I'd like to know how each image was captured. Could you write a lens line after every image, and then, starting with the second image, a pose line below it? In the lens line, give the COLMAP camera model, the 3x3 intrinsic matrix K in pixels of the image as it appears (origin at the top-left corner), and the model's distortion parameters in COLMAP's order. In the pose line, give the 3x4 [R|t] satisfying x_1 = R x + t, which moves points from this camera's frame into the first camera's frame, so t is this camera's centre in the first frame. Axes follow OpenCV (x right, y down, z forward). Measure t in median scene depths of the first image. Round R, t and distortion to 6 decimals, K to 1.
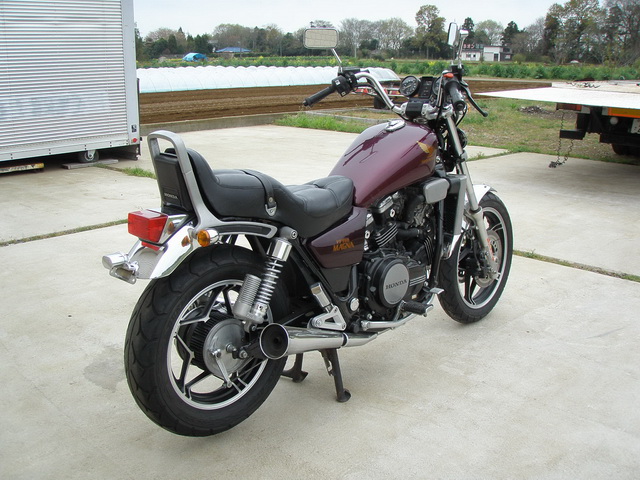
lens RADIAL K [[709.5, 0, 320.3], [0, 709.5, 246.5], [0, 0, 1]] dist [-0.145543, 0.000000]
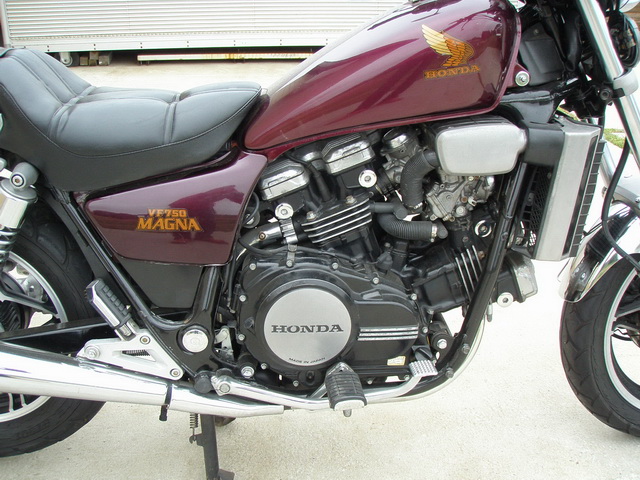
lens RADIAL K [[709.5, 0, 320.3], [0, 709.5, 243.6], [0, 0, 1]] dist [-0.145543, 0.000000]
pose [[0.754477, 0.253845, -0.605250, 0.384403], [-0.178275, 0.966769, 0.183238, -0.088888], [0.631651, -0.030348, 0.774659, 0.641301]]
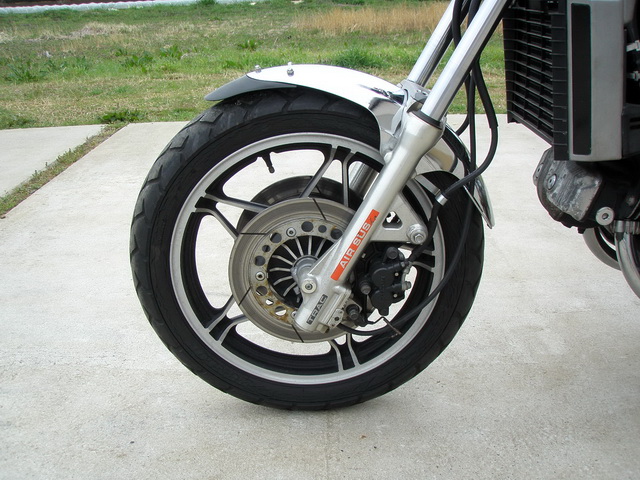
lens RADIAL K [[709.5, 0, 321.4], [0, 709.5, 255.3], [0, 0, 1]] dist [-0.145543, 0.000000]
pose [[-0.690711, -0.252969, 0.677440, -0.054719], [0.203574, 0.830905, 0.517837, -0.236577], [-0.693885, 0.495585, -0.522417, 1.550739]]
